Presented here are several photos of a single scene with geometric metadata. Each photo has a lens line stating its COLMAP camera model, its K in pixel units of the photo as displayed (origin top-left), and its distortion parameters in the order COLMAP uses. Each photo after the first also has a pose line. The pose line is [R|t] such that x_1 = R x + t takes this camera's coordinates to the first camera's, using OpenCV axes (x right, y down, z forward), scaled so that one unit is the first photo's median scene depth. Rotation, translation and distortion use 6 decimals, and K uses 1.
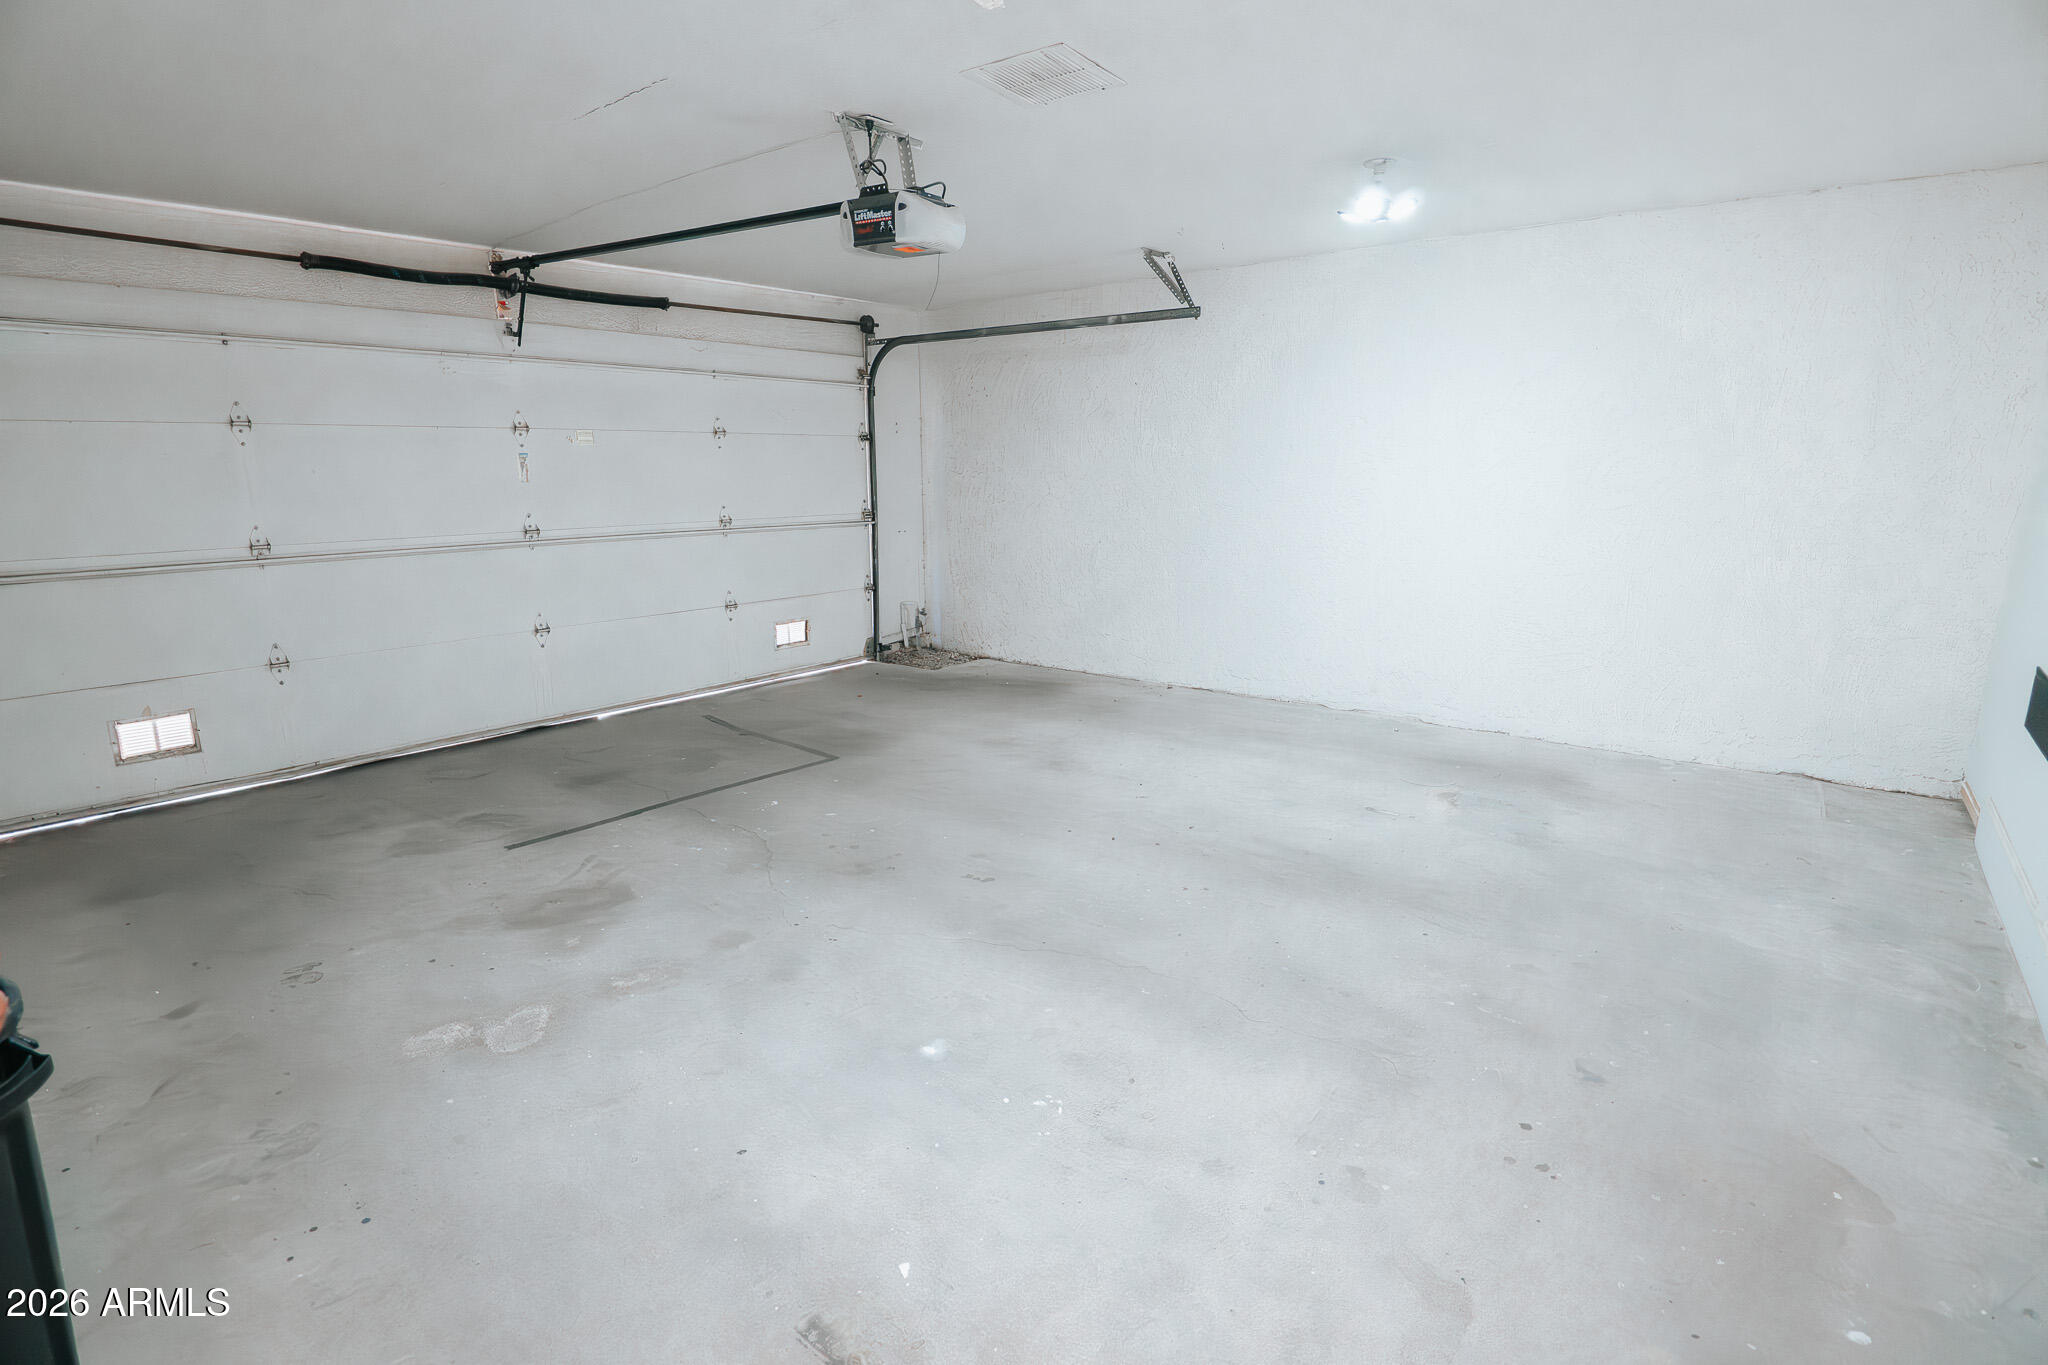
lens RADIAL K [[1014.6, 0, 1030.8], [0, 1014.6, 686.1], [0, 0, 1]] dist [-0.020937, -0.002273]
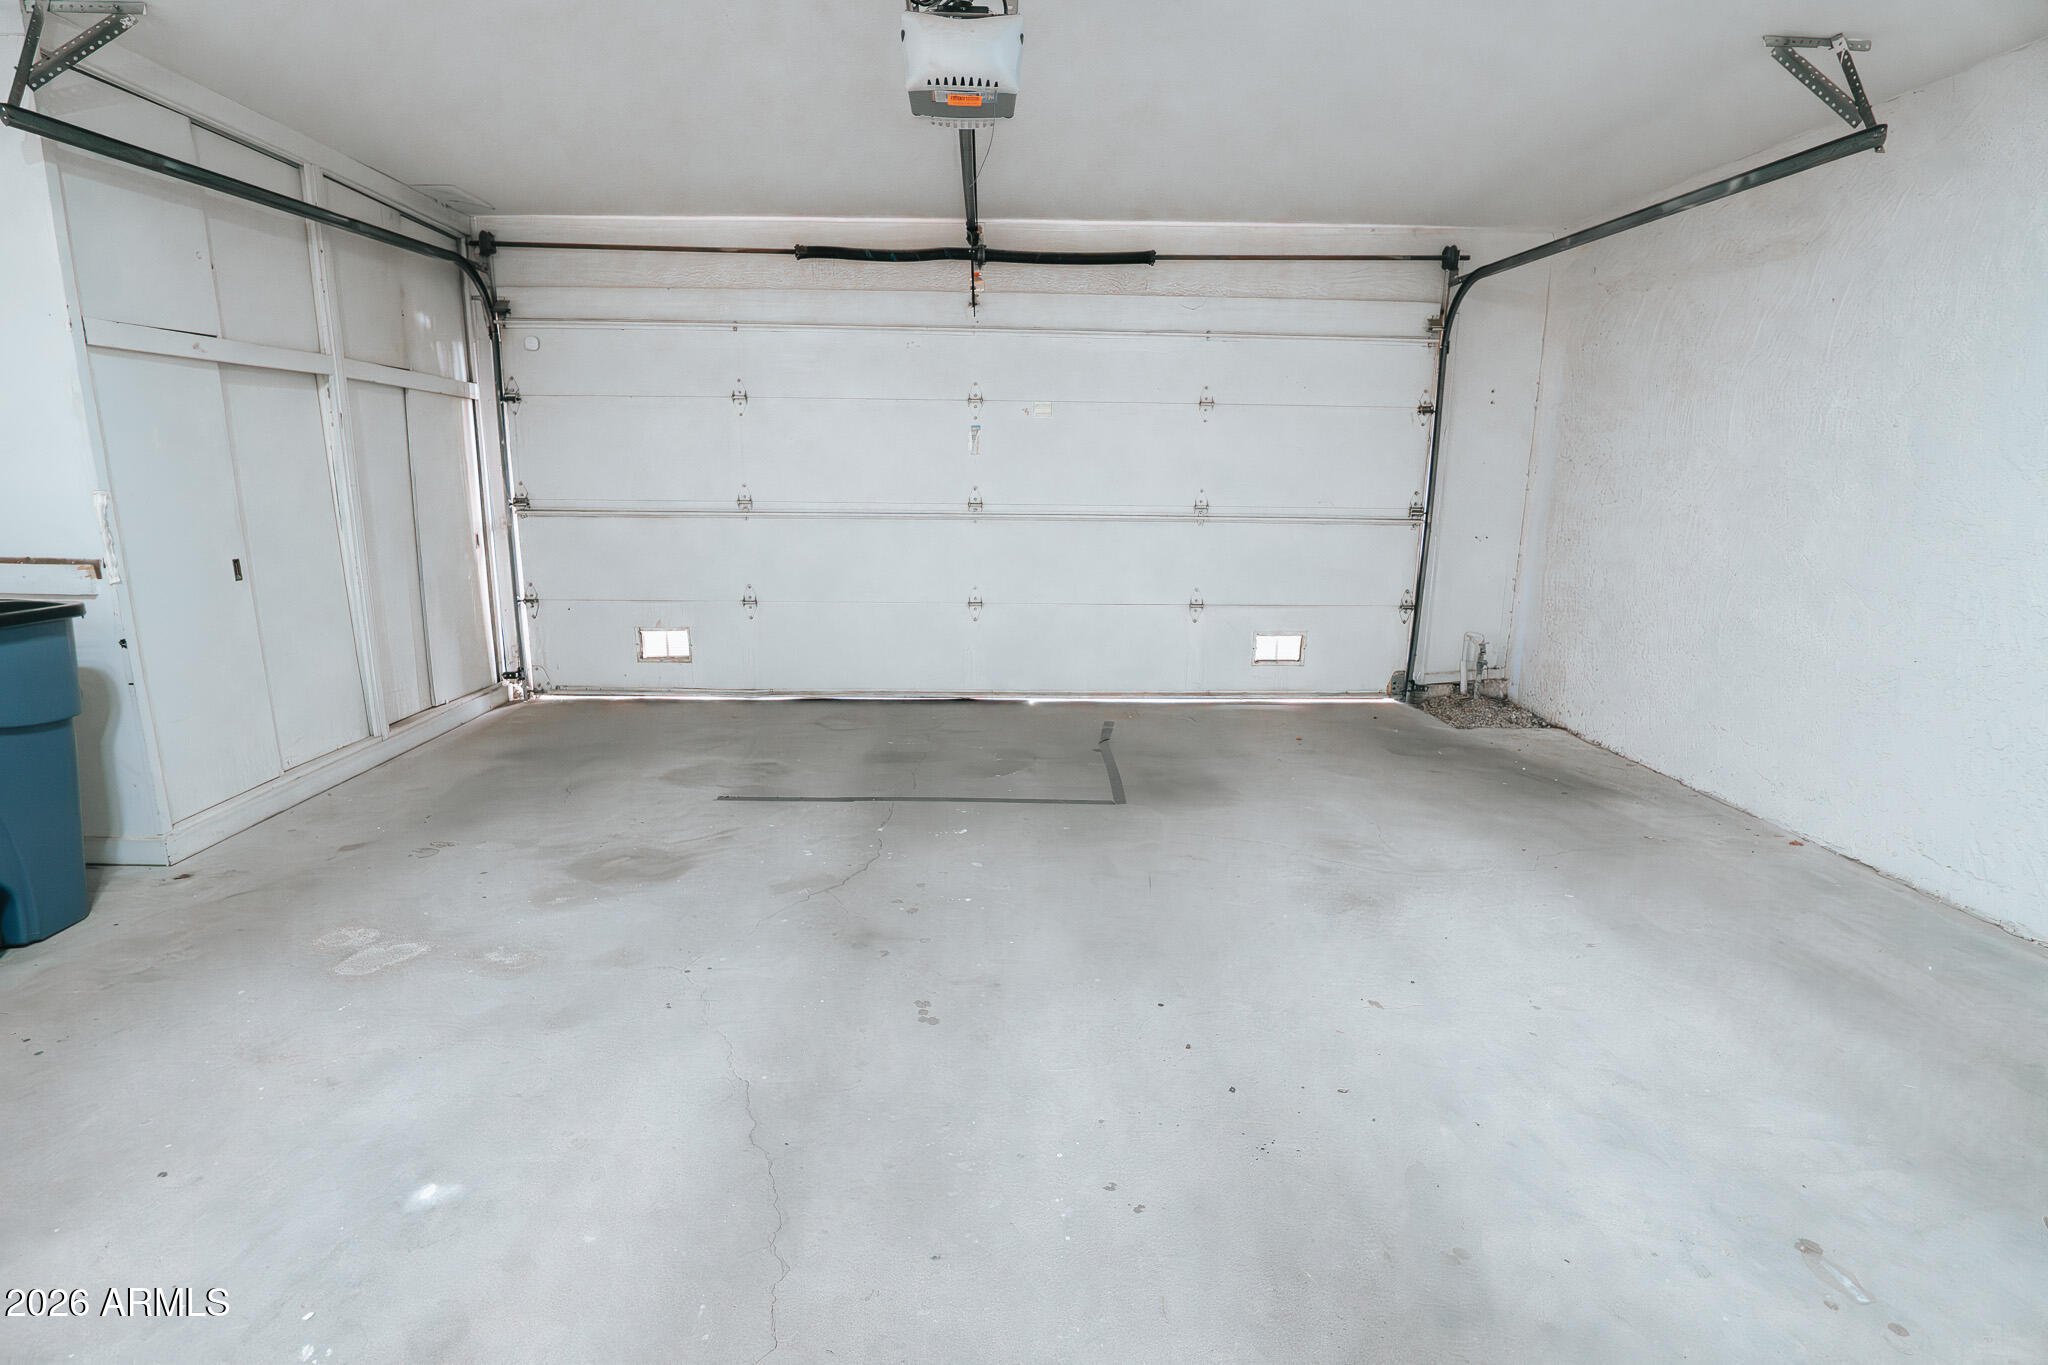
lens RADIAL K [[1014.6, 0, 1023.6], [0, 1014.6, 685.5], [0, 0, 1]] dist [-0.020937, -0.002273]
pose [[0.650774, 0.174421, -0.738965, 0.300496], [-0.176212, 0.981378, 0.076457, -0.060628], [0.738540, 0.080458, 0.669391, 0.369524]]
